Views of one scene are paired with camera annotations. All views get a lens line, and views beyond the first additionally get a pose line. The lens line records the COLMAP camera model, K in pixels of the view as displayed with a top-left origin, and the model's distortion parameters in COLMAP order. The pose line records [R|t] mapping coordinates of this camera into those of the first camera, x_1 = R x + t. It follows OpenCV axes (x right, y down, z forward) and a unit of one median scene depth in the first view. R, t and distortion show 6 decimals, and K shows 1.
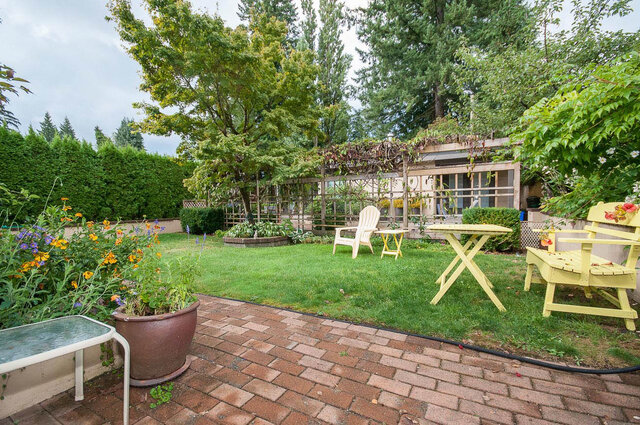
lens RADIAL K [[287.8, 0, 323.1], [0, 287.8, 217.8], [0, 0, 1]] dist [-0.001657, -0.000424]
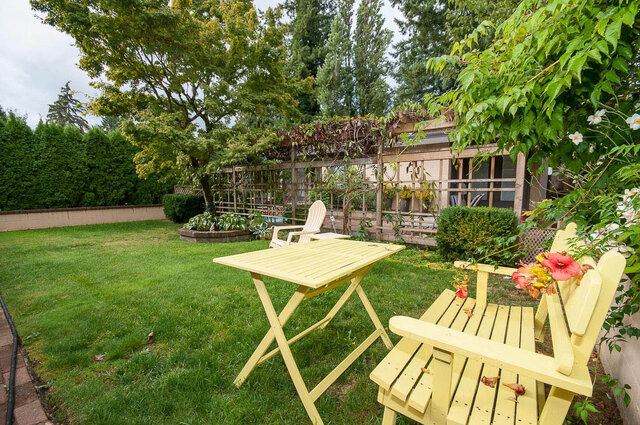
lens RADIAL K [[285.0, 0, 323.1], [0, 285.0, 217.4], [0, 0, 1]] dist [0.011436, -0.013158]
pose [[0.987201, 0.034079, -0.155799, 0.190521], [-0.025518, 0.998069, 0.056625, -0.025246], [0.157428, -0.051924, 0.986164, 0.139047]]
